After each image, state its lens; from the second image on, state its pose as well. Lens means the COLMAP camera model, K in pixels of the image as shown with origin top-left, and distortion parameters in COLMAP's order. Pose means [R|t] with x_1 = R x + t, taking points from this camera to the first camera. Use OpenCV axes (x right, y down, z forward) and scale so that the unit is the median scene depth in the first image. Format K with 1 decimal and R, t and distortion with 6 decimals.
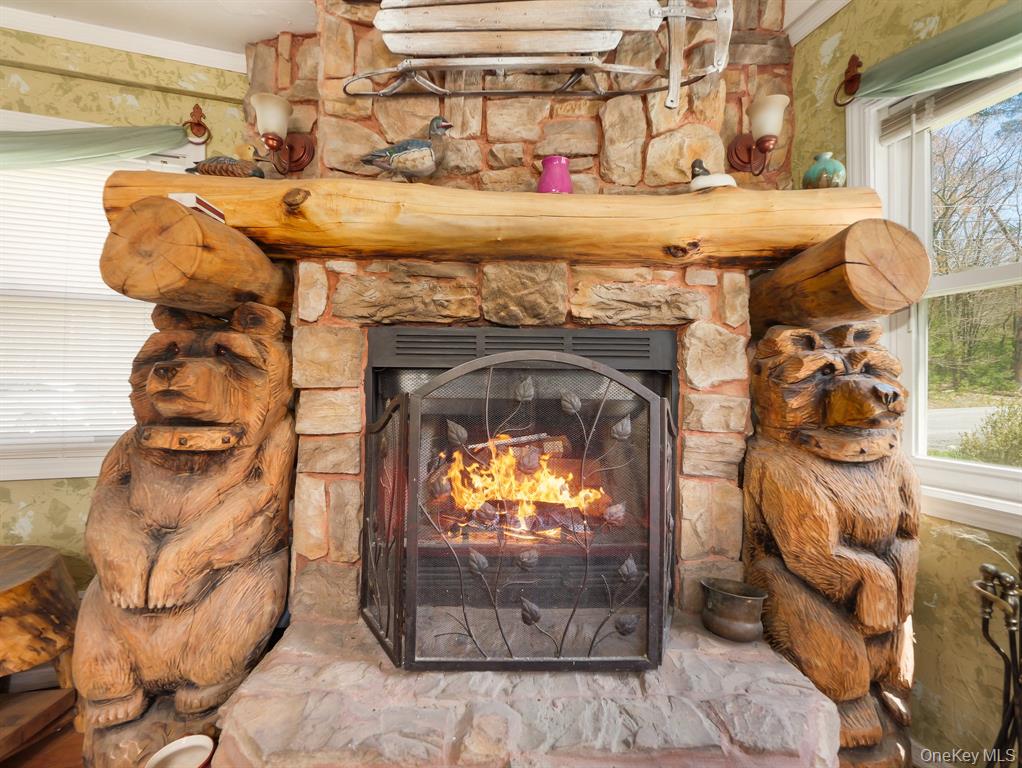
lens RADIAL K [[431.8, 0, 503.2], [0, 431.8, 383.8], [0, 0, 1]] dist [0.000221, 0.000381]
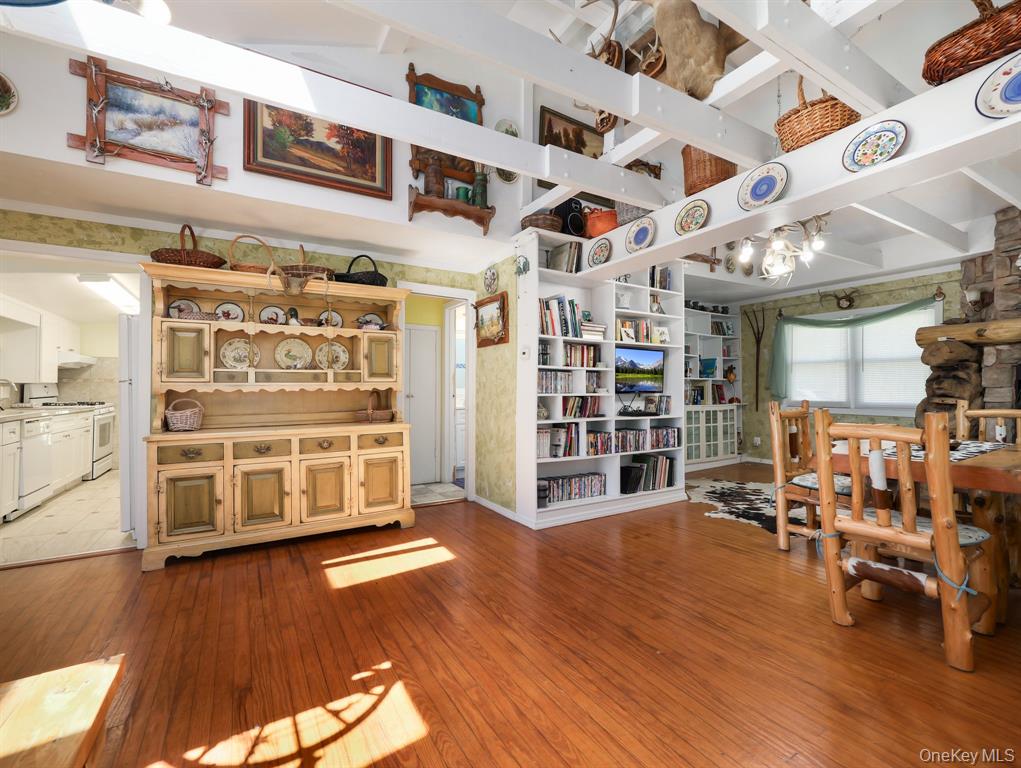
lens RADIAL K [[431.4, 0, 502.7], [0, 431.4, 383.8], [0, 0, 1]] dist [0.000221, 0.000381]
pose [[0.227042, -0.011954, -0.973812, 1.892411], [0.000827, 0.999927, -0.012081, 0.022078], [0.973885, 0.001938, 0.227035, -3.306200]]
